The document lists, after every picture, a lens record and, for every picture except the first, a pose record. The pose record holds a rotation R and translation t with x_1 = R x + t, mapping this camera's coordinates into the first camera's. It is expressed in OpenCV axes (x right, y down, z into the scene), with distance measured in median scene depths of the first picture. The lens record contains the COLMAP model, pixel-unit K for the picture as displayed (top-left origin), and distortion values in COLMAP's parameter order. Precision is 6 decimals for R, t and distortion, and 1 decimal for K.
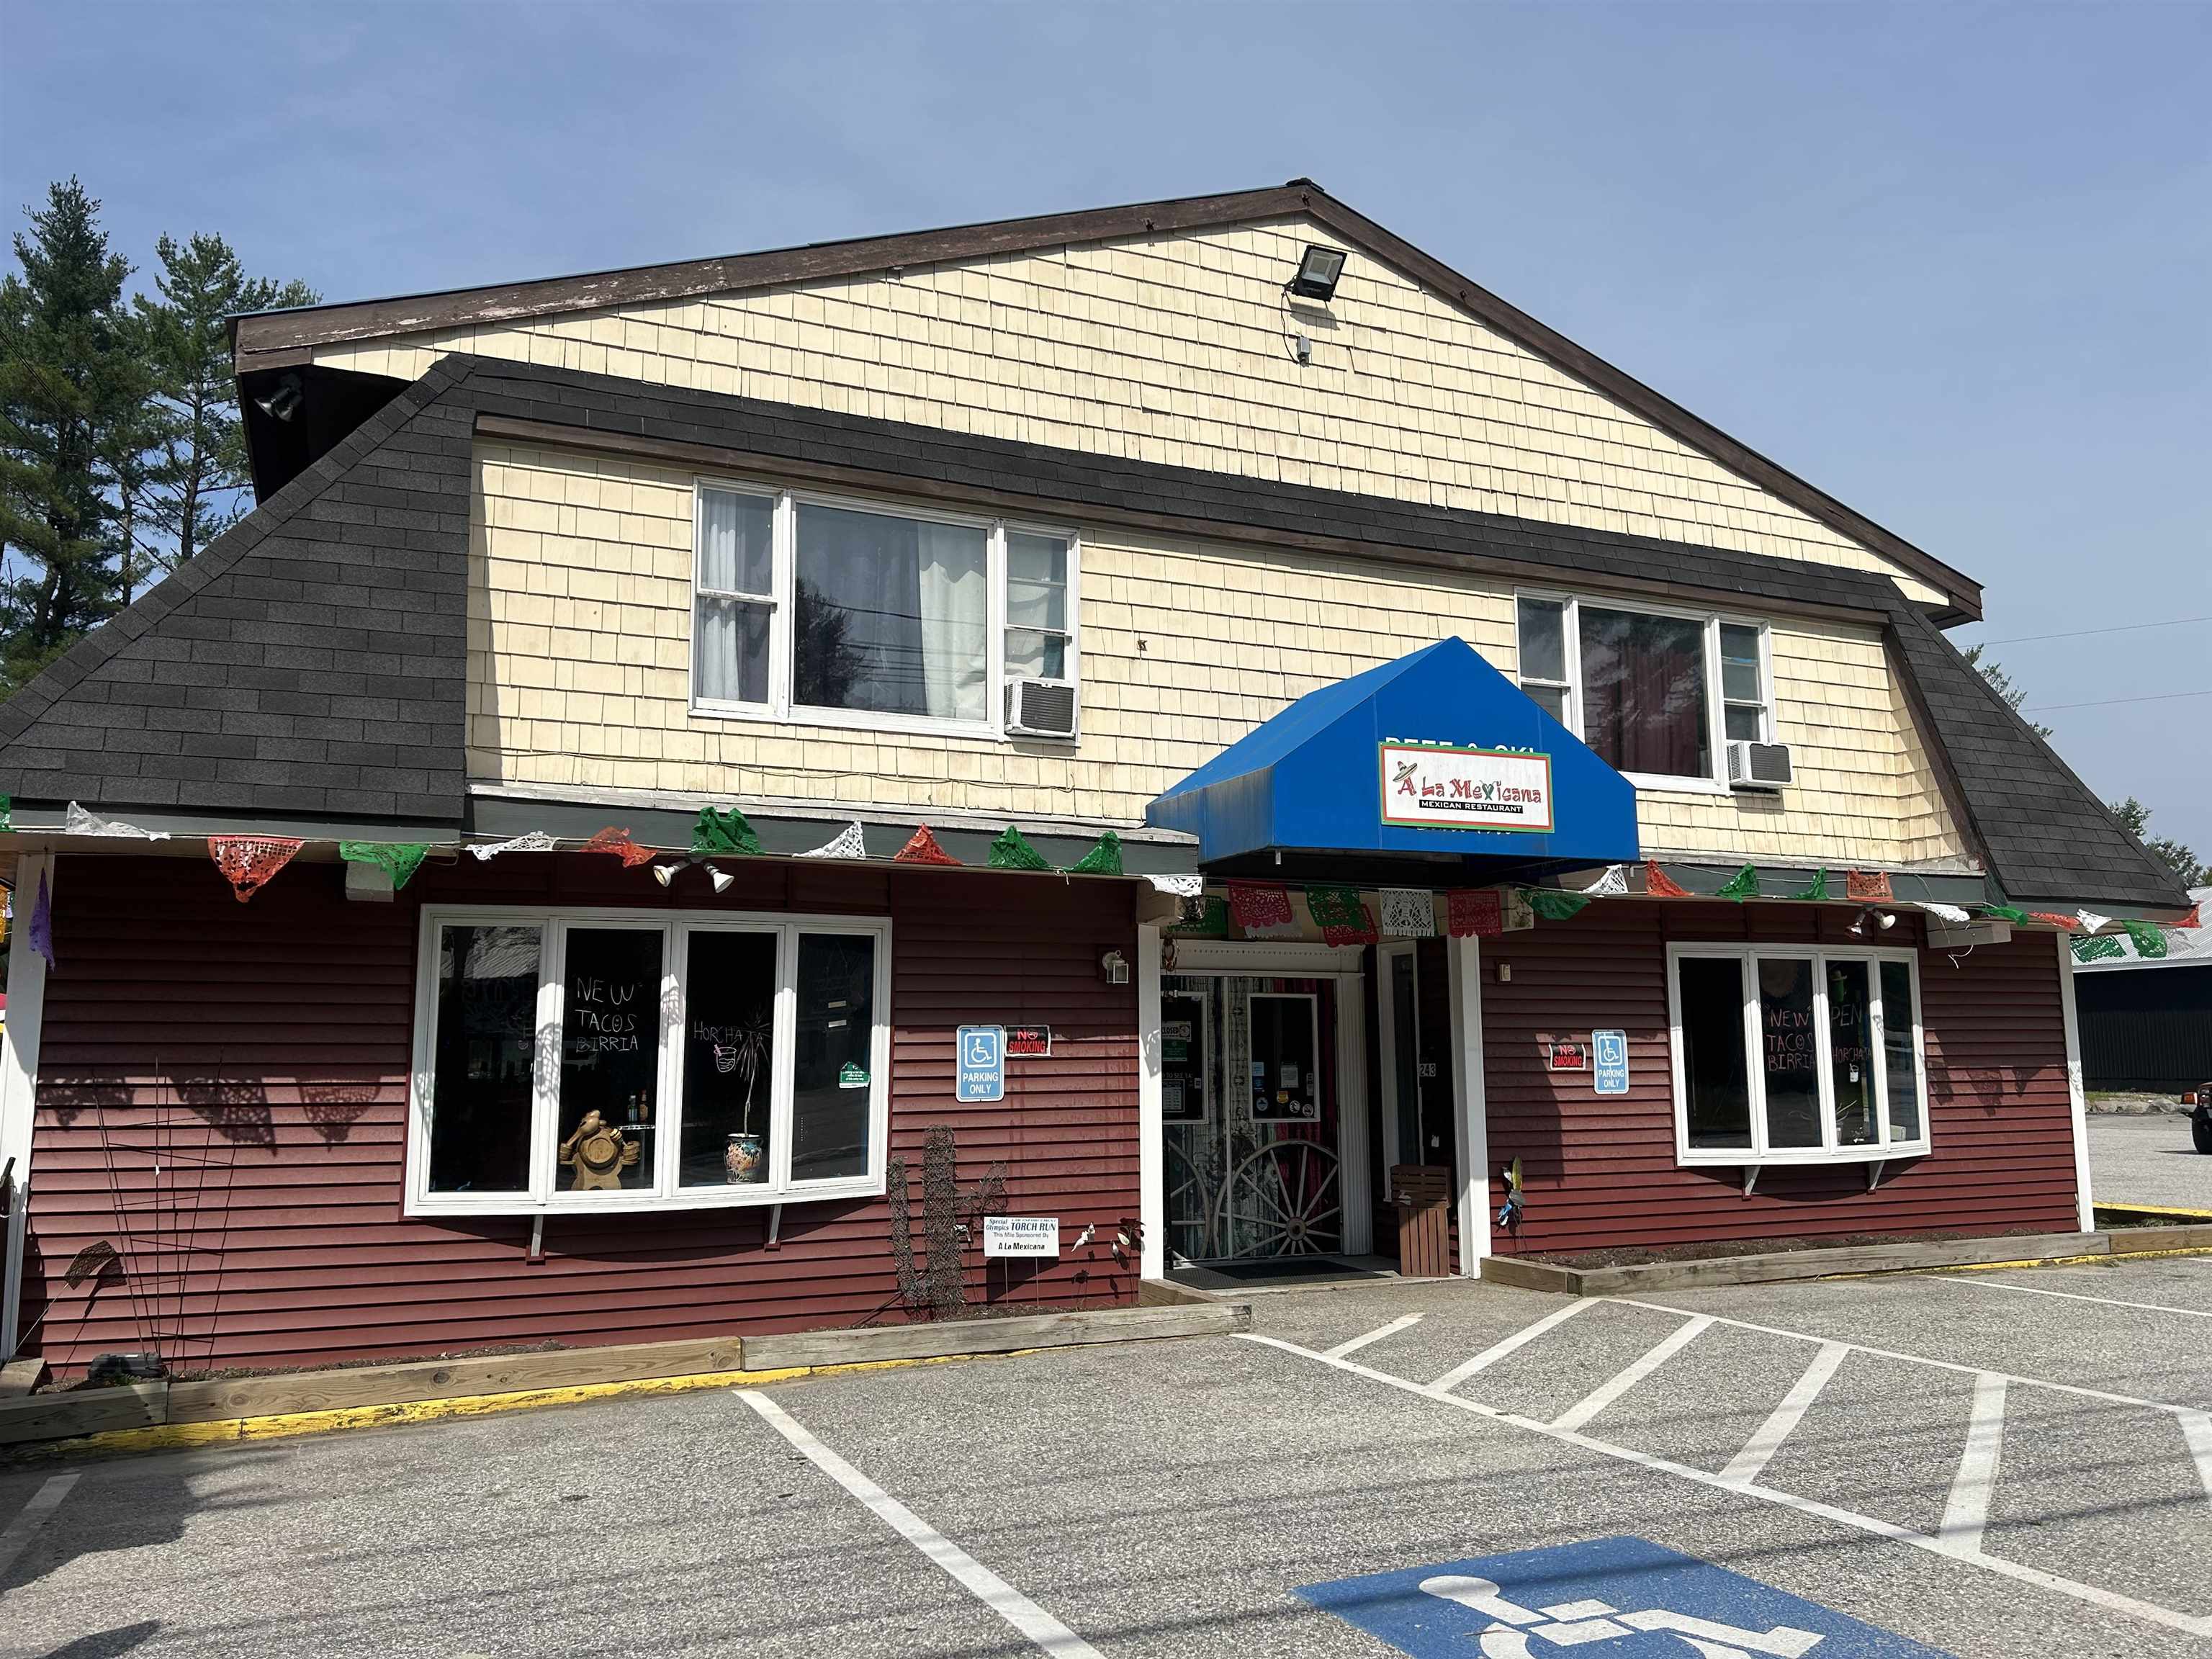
lens RADIAL K [[1653.4, 0, 1109.9], [0, 1653.4, 841.7], [0, 0, 1]] dist [0.112089, -0.191162]
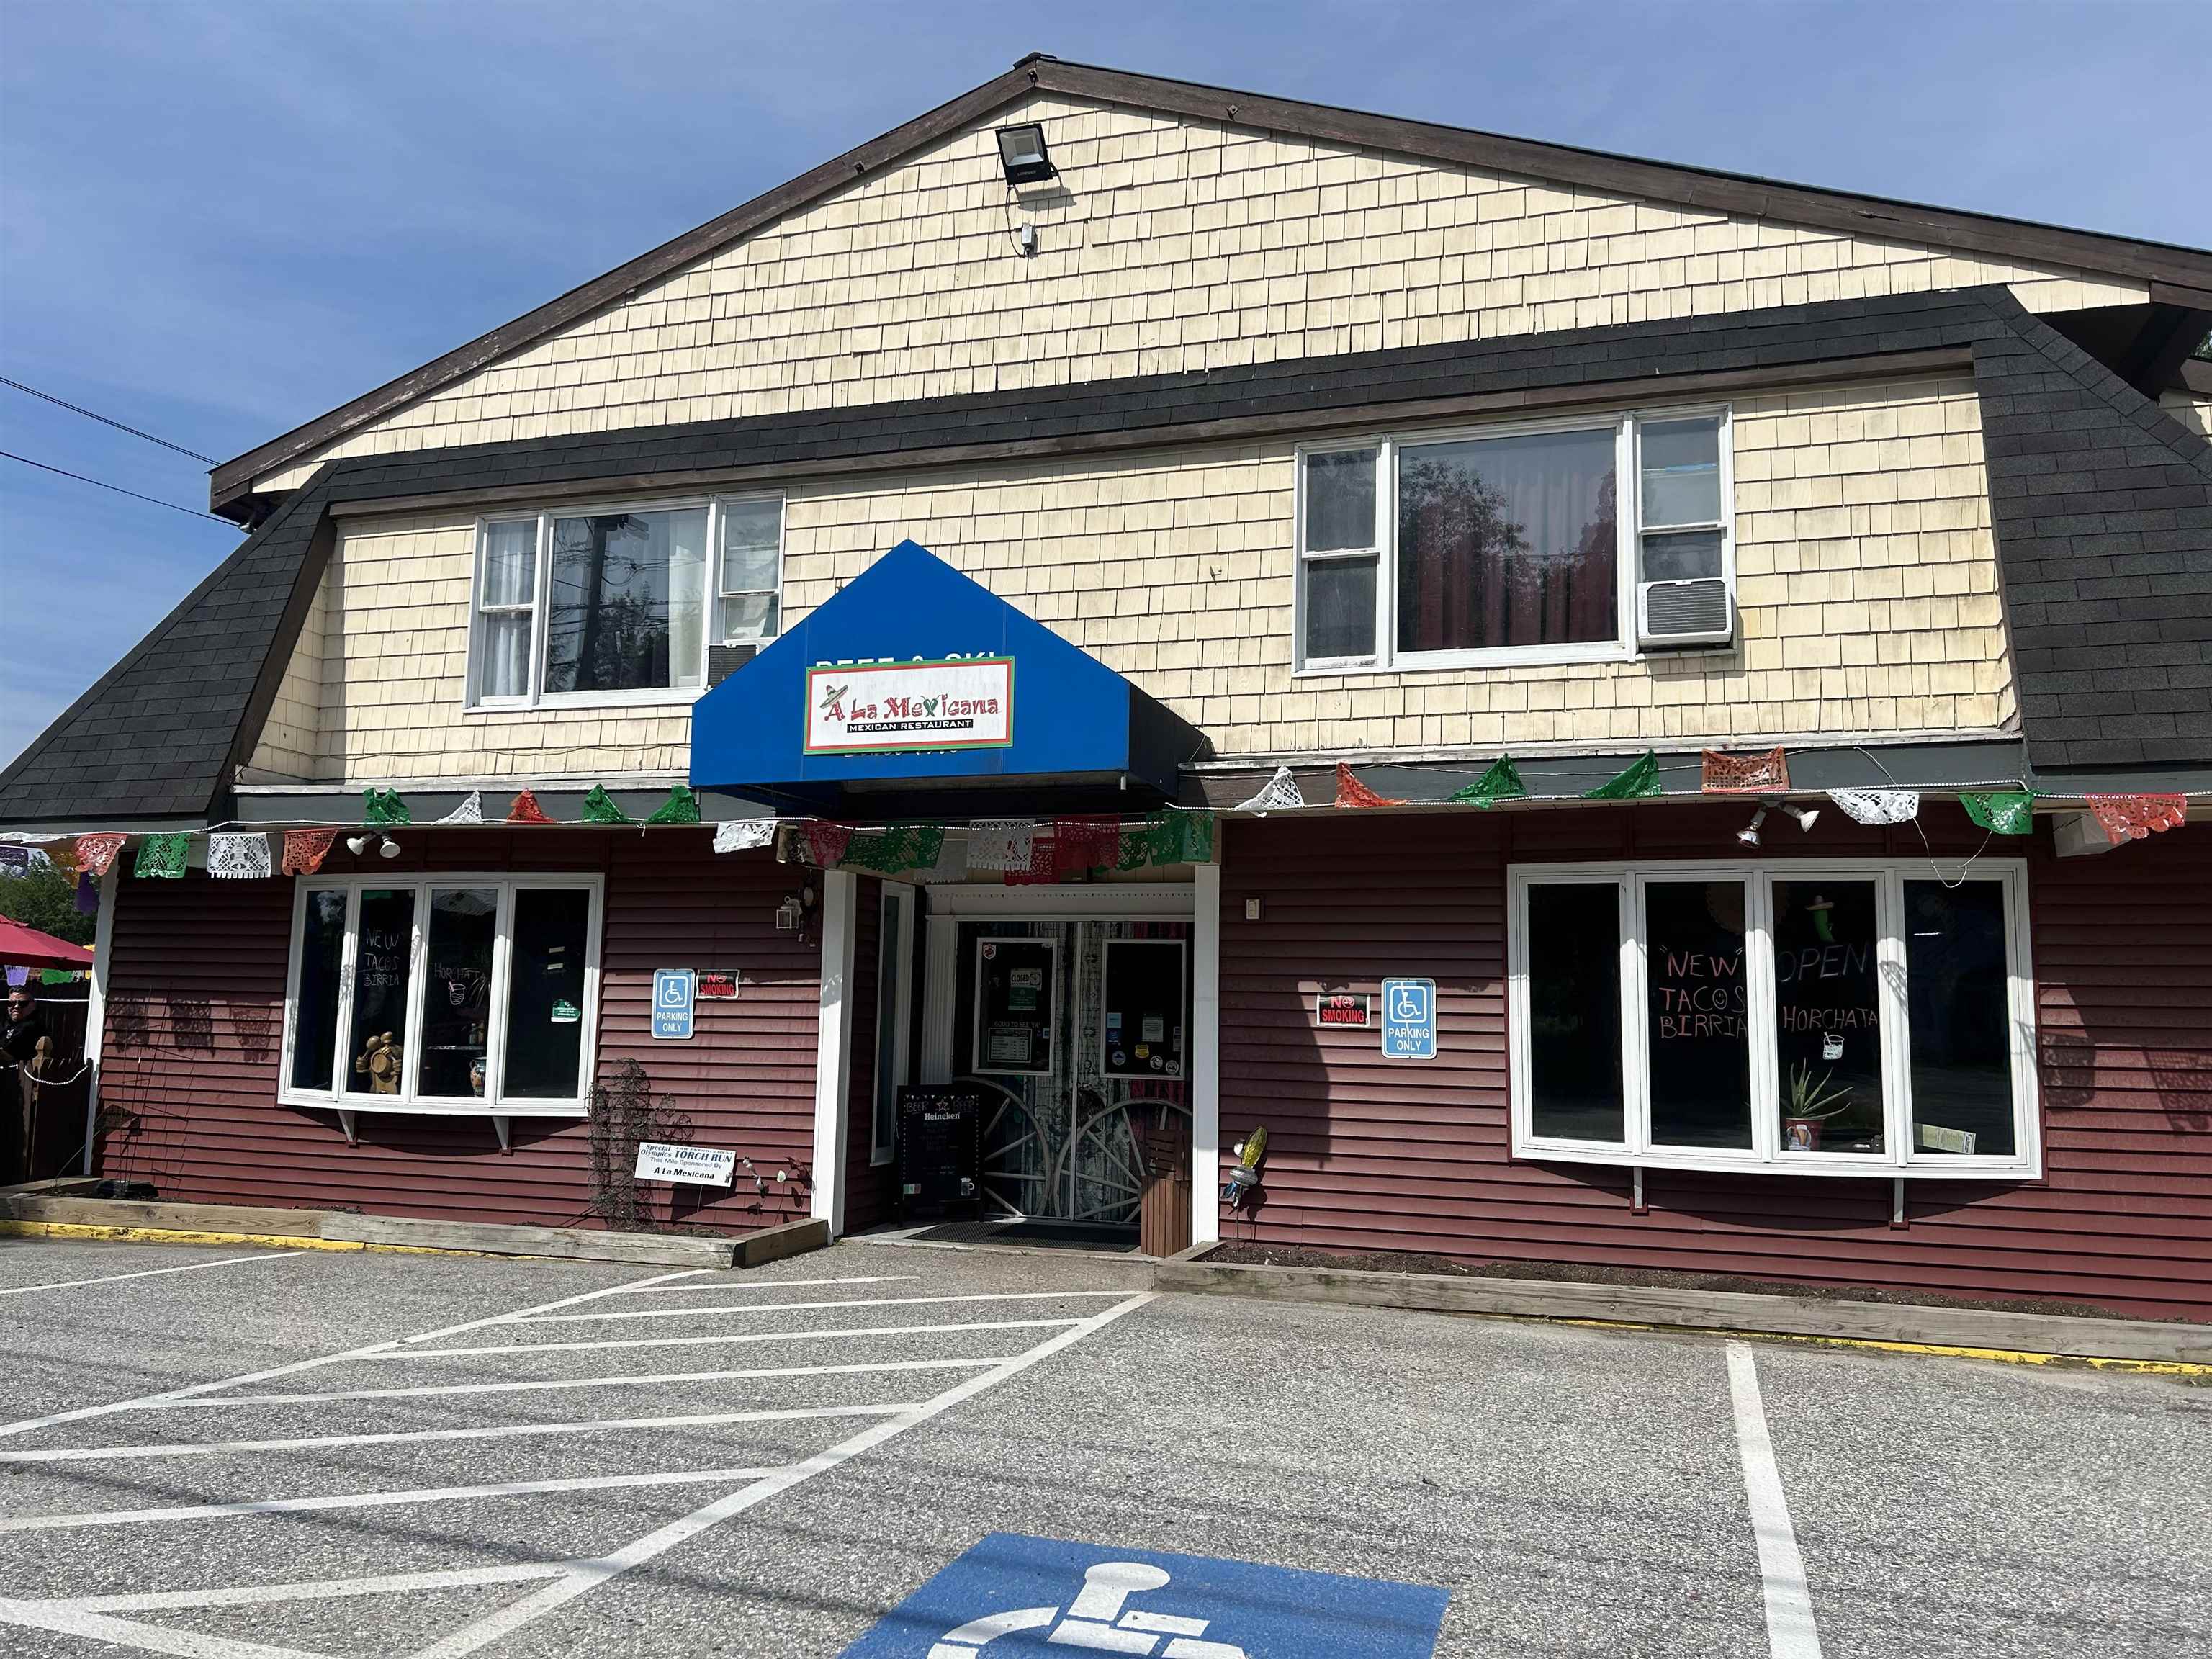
lens RADIAL K [[1646.6, 0, 1110.7], [0, 1646.6, 835.9], [0, 0, 1]] dist [0.084481, -0.123453]
pose [[0.740278, -0.052314, -0.670263, 0.758522], [0.062878, 0.997985, -0.008446, 0.044899], [0.669355, -0.035892, 0.742076, 0.341682]]
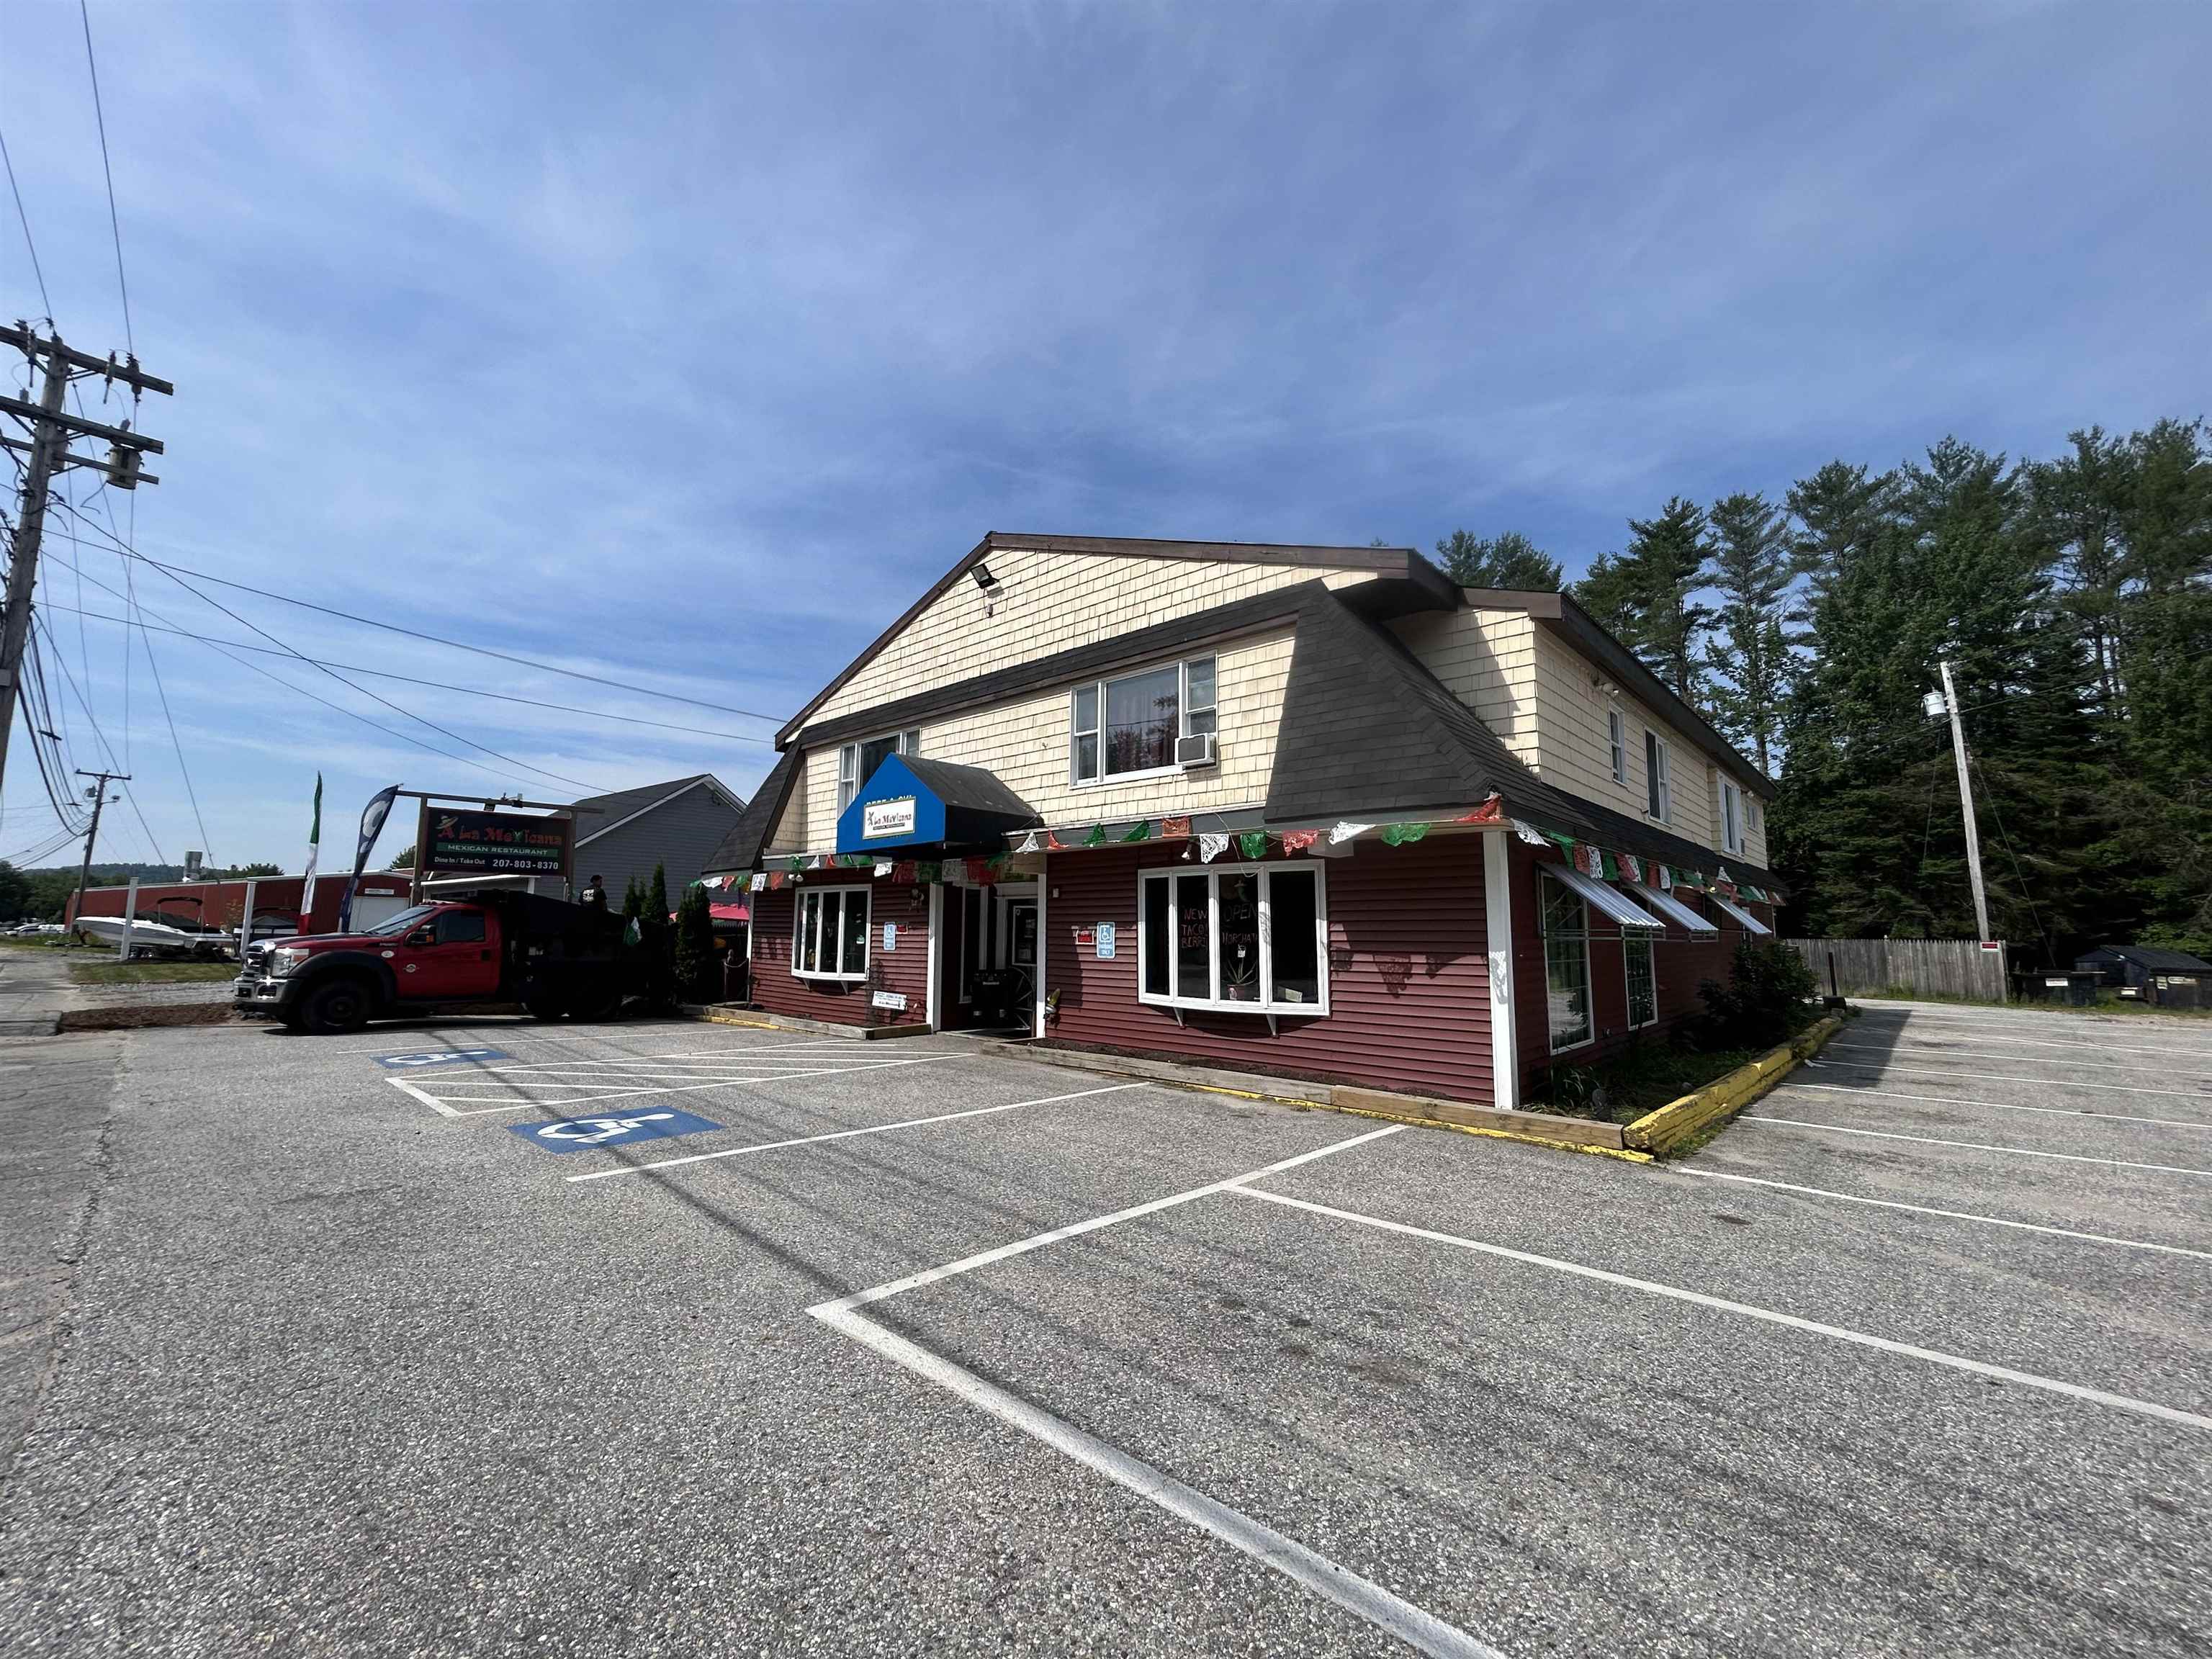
lens RADIAL K [[895.0, 0, 1104.9], [0, 895.0, 831.8], [0, 0, 1]] dist [-0.000709, 0.000150]
pose [[0.389890, -0.092586, -0.916195, 1.234408], [0.108543, 0.992618, -0.054118, 0.071914], [0.914442, -0.078347, 0.397062, 0.660886]]
